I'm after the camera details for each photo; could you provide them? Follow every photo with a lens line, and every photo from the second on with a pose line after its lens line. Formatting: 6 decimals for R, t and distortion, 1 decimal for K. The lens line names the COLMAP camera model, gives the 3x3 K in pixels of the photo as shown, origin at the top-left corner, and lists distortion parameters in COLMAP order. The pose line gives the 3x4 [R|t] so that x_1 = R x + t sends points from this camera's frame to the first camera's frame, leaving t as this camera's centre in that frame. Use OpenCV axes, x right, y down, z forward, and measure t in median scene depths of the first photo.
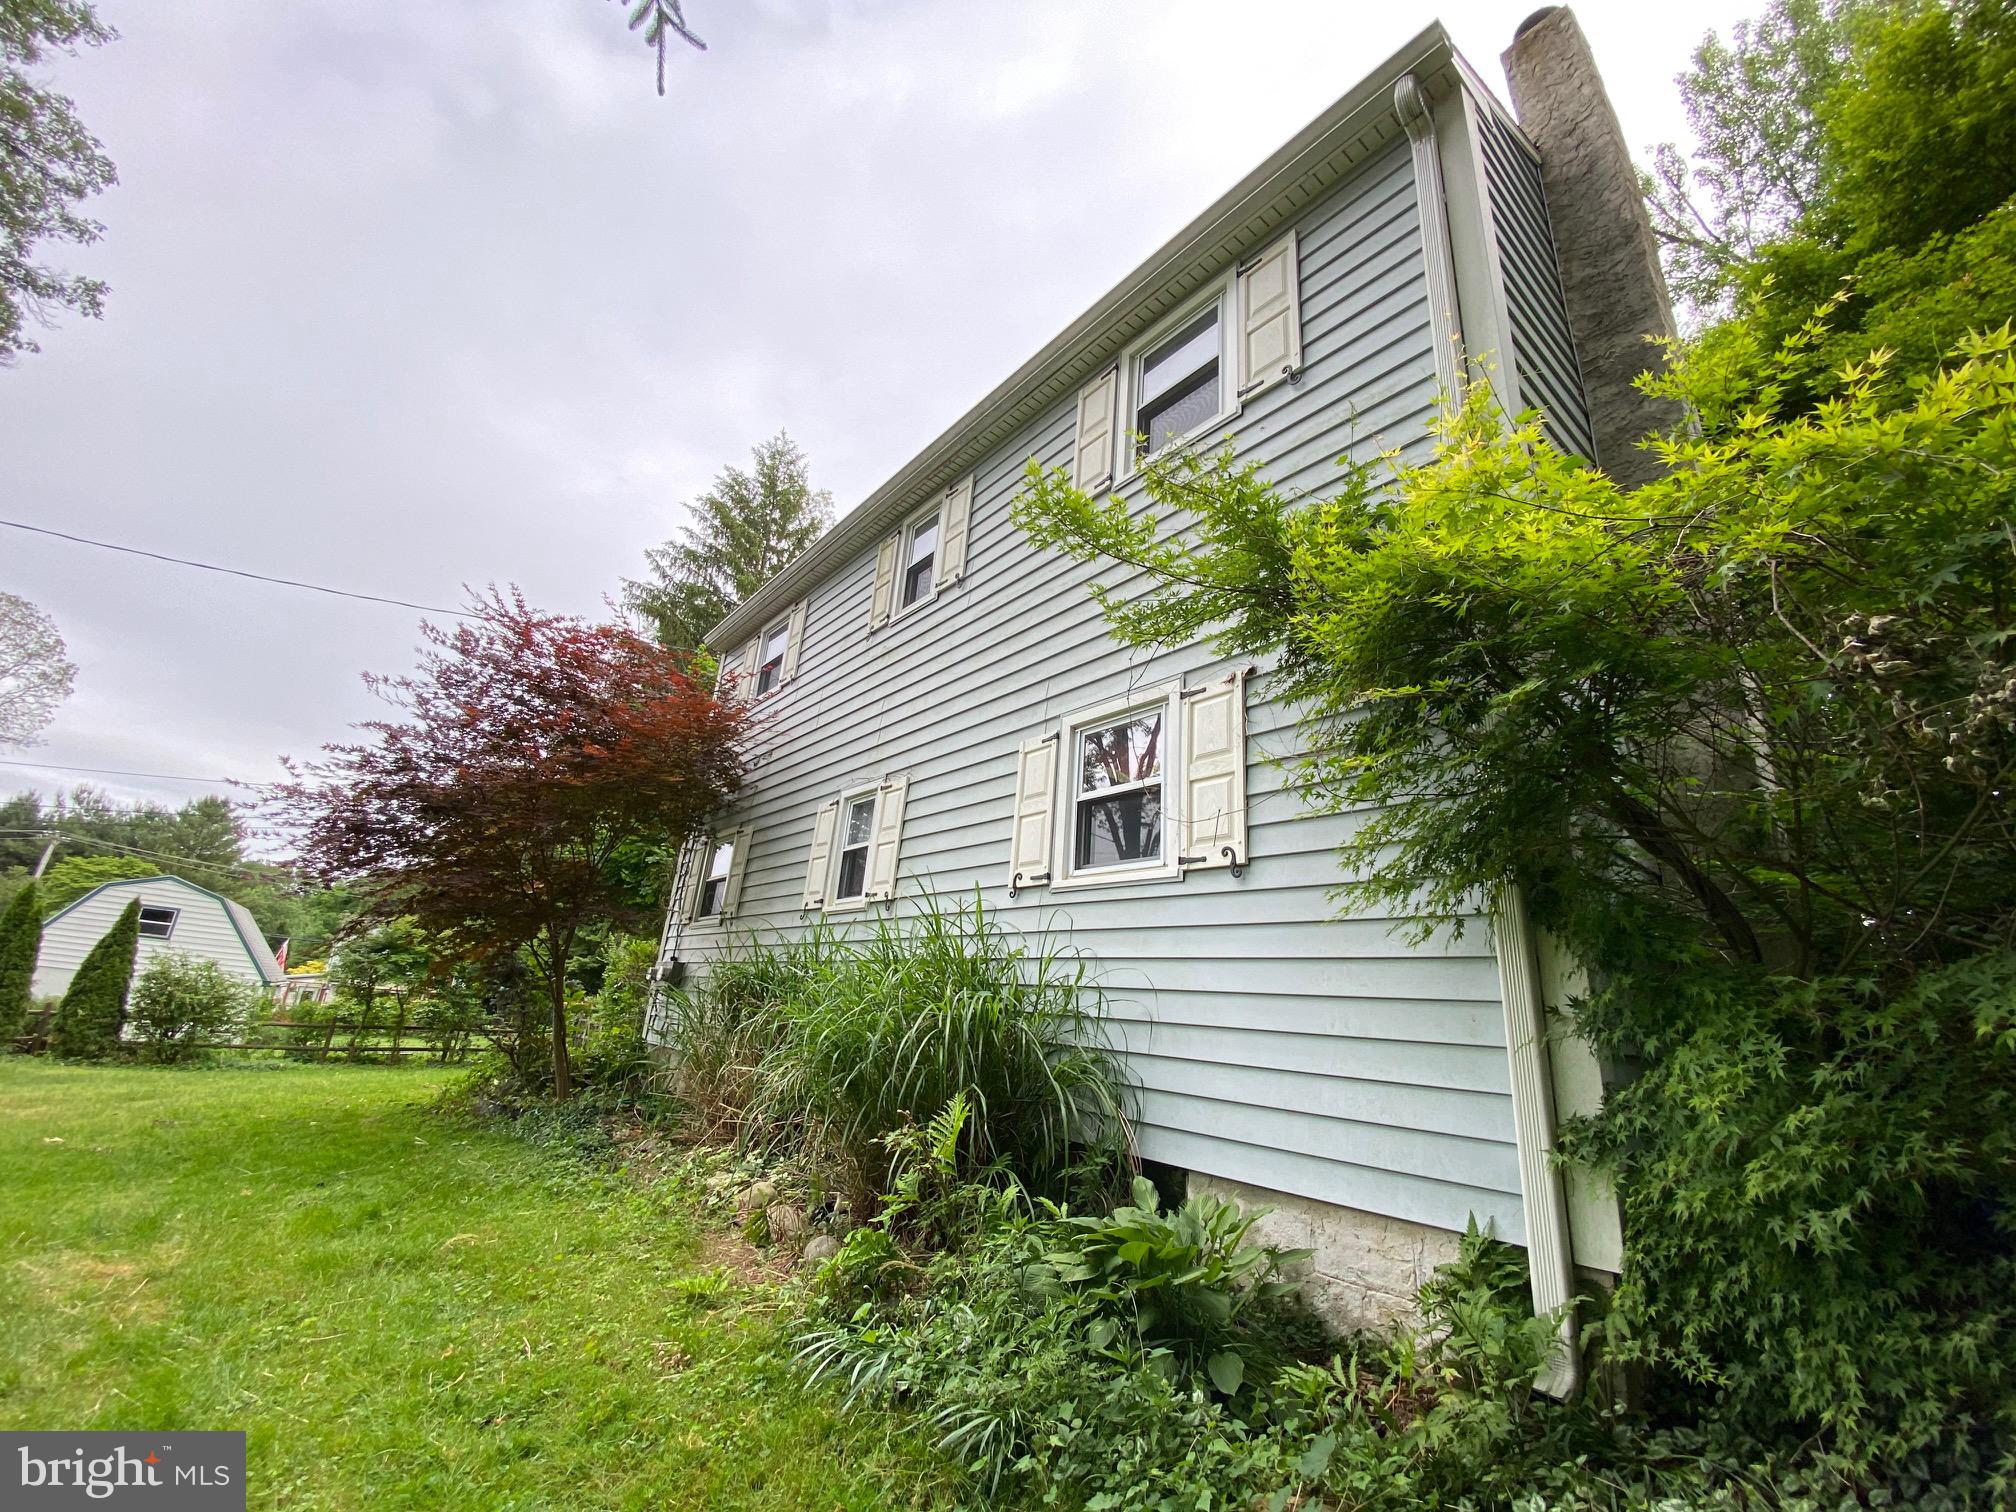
lens RADIAL K [[815.6, 0, 1008.0], [0, 815.6, 756.0], [0, 0, 1]] dist [0.021311, -0.020025]
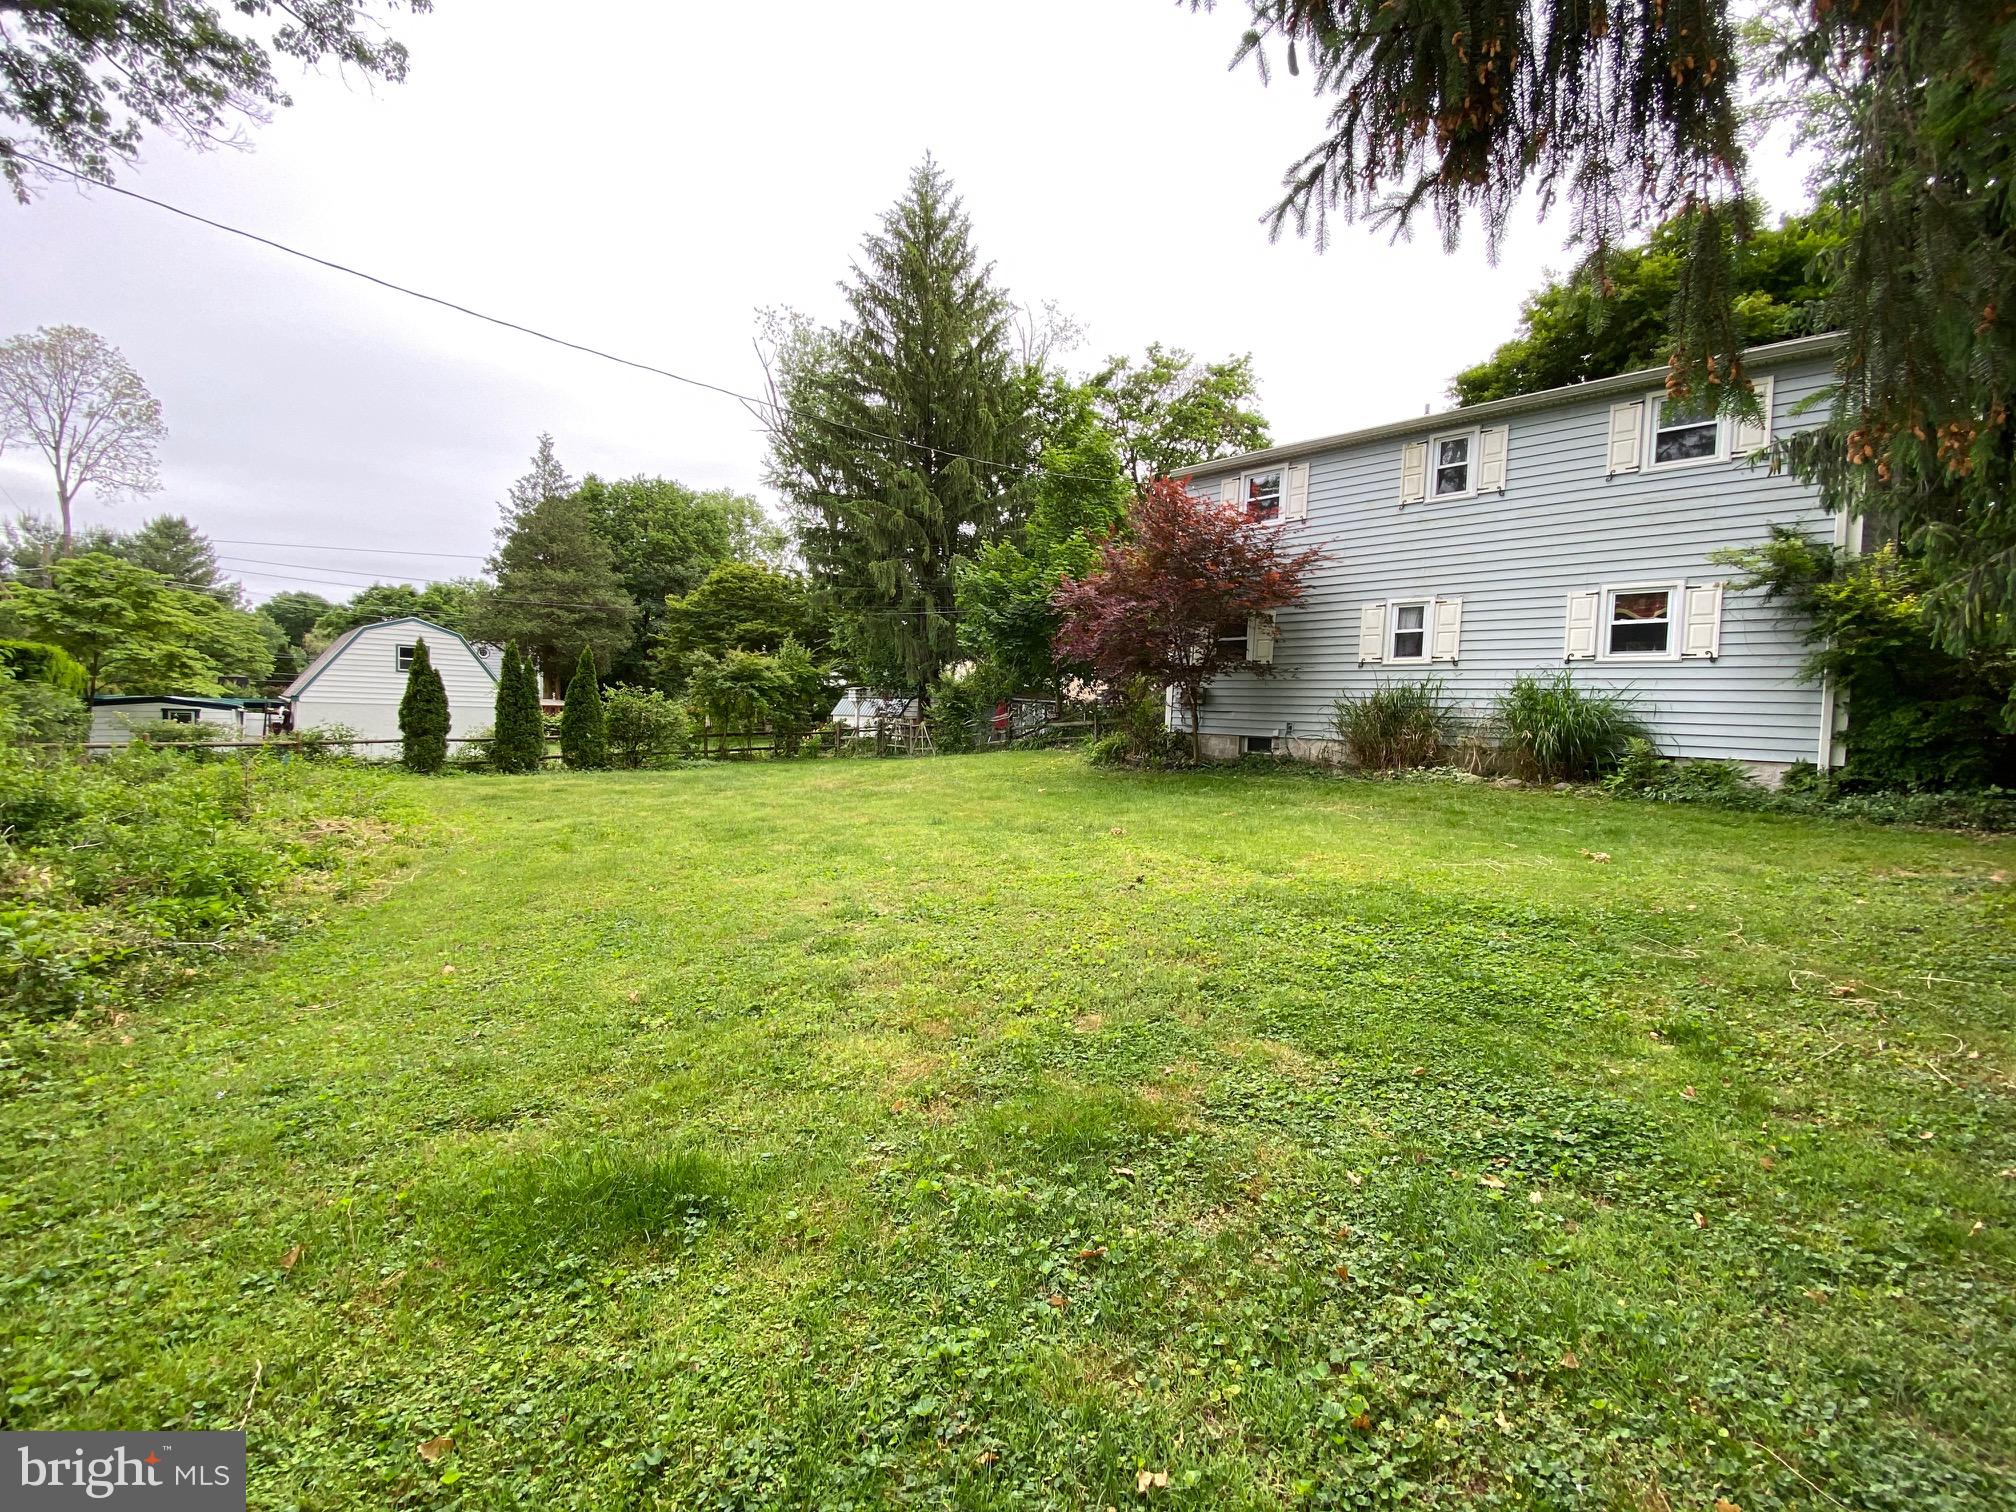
lens RADIAL K [[819.2, 0, 1011.7], [0, 819.2, 759.4], [0, 0, 1]] dist [0.022991, -0.021839]
pose [[0.994860, -0.045455, 0.090488, -2.213582], [0.009075, 0.930018, 0.367403, -0.558780], [-0.100856, -0.364693, 0.925649, -1.396863]]
